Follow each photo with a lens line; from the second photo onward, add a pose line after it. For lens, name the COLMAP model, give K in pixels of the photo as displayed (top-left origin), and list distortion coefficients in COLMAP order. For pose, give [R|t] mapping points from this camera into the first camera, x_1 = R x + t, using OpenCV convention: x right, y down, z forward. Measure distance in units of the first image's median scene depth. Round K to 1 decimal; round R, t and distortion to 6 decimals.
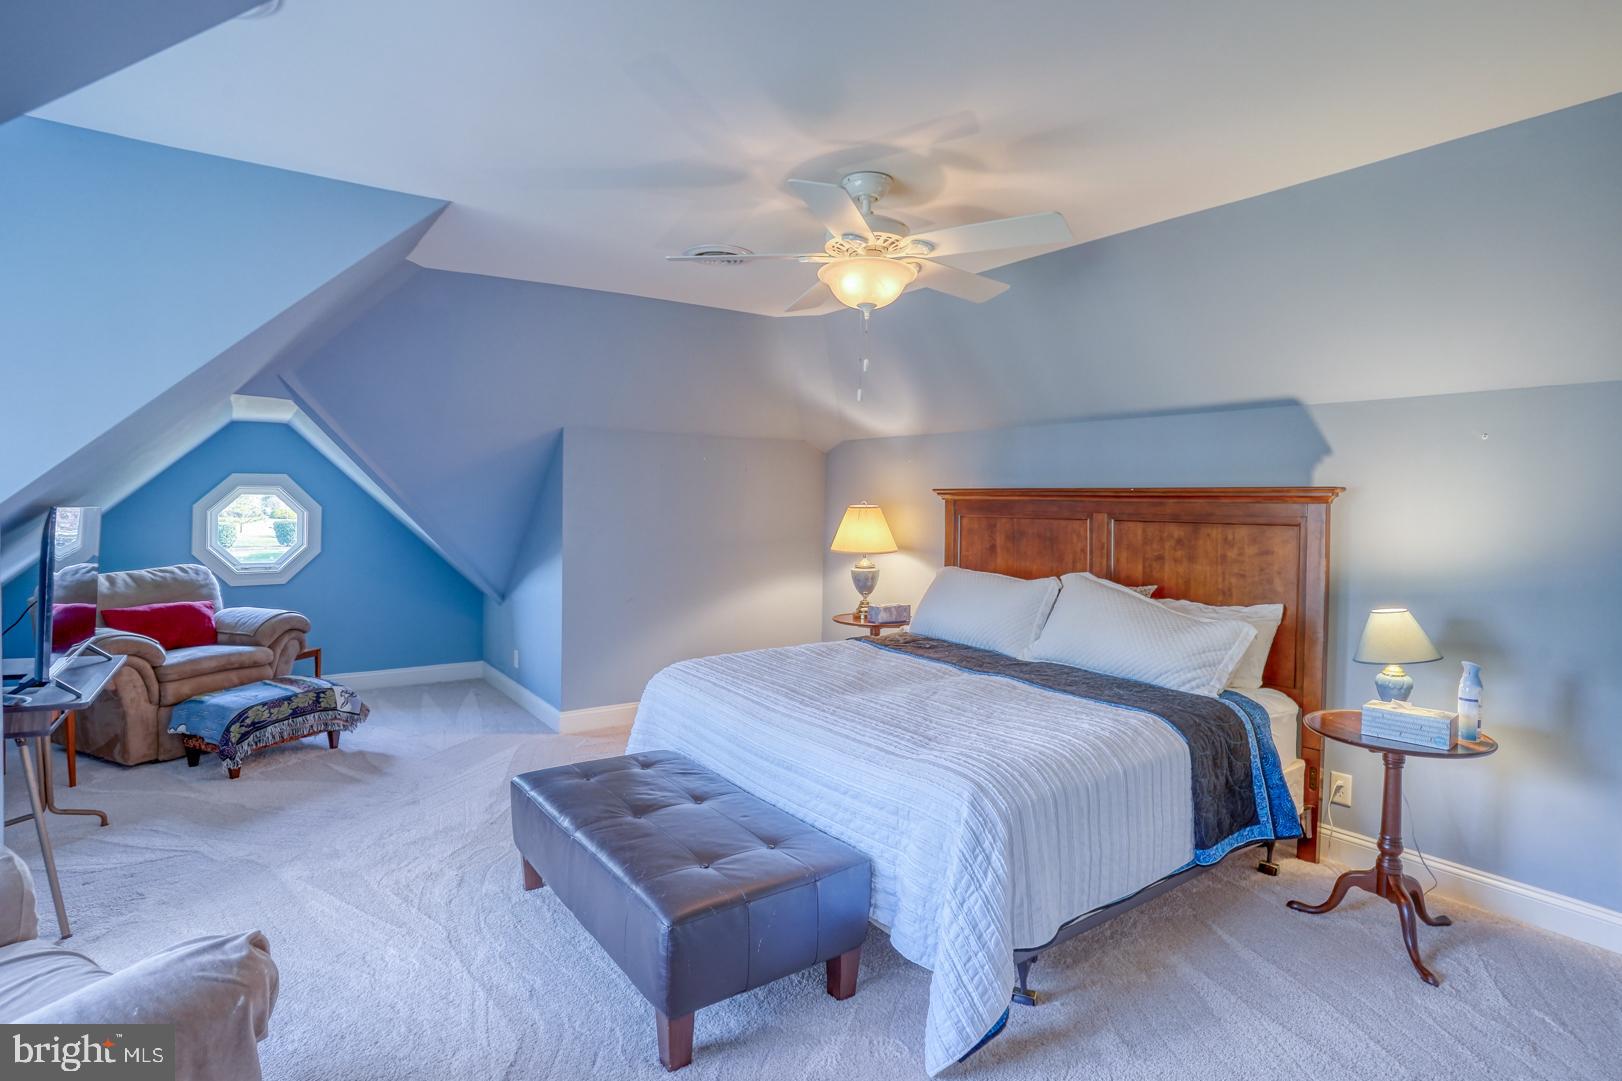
lens RADIAL K [[803.3, 0, 808.4], [0, 803.3, 503.9], [0, 0, 1]] dist [-0.041471, 0.000084]
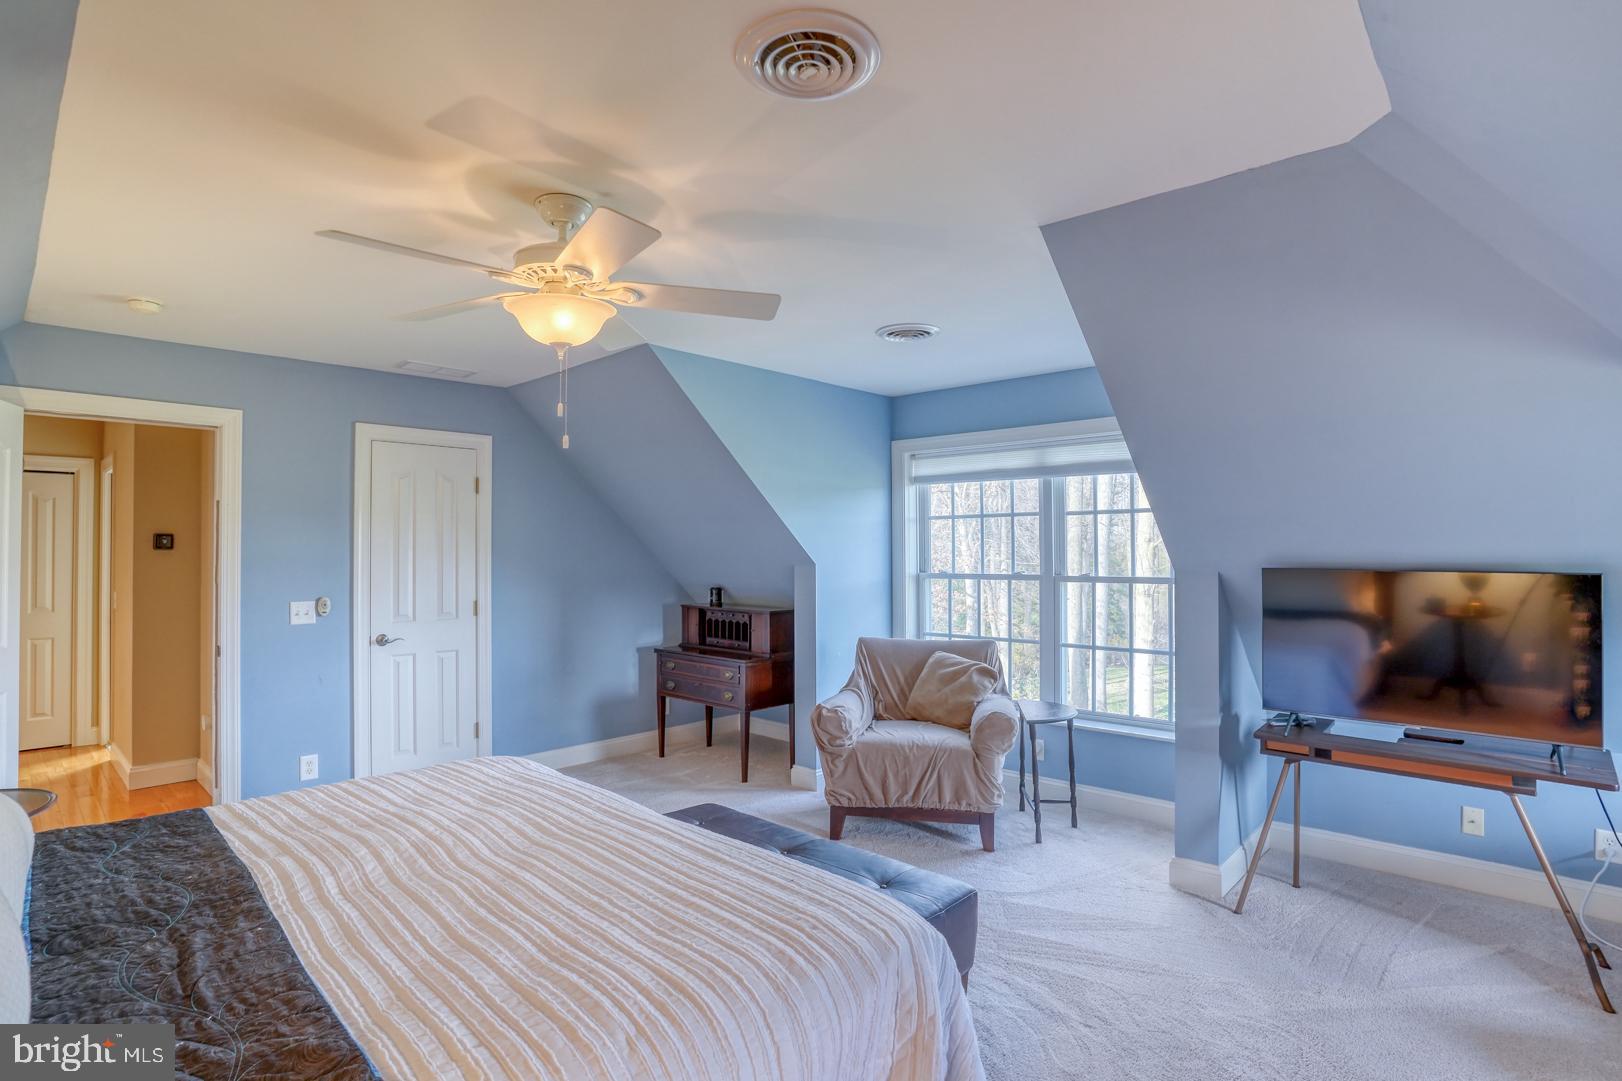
lens RADIAL K [[852.8, 0, 805.3], [0, 852.8, 531.2], [0, 0, 1]] dist [-0.002136, 0.000435]
pose [[-0.988109, -0.010018, -0.153428, -0.034577], [-0.006292, 0.999674, -0.024747, -0.008600], [0.153626, -0.023487, -0.987850, 1.278915]]
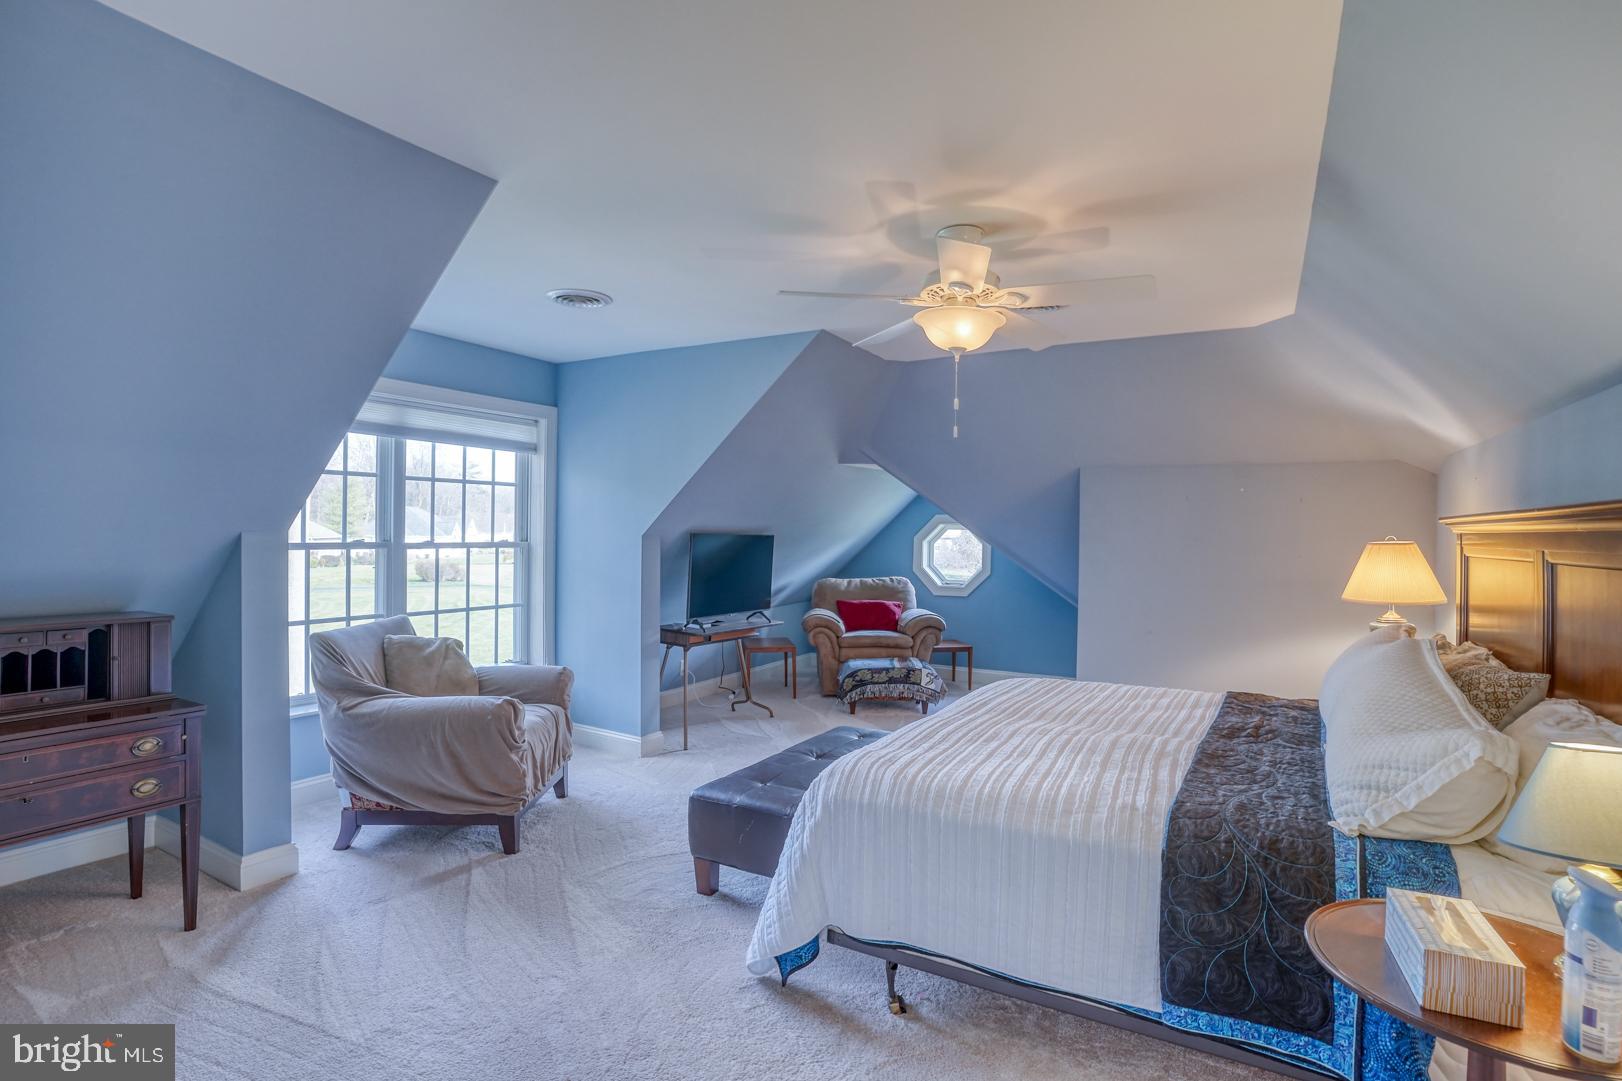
lens RADIAL K [[812.3, 0, 819.0], [0, 812.3, 529.6], [0, 0, 1]] dist [-0.040683, 0.000491]
pose [[0.436200, -0.002413, -0.899846, 0.625082], [-0.014727, 0.999843, -0.009820, 0.006350], [0.899729, 0.017536, 0.436097, 0.231225]]
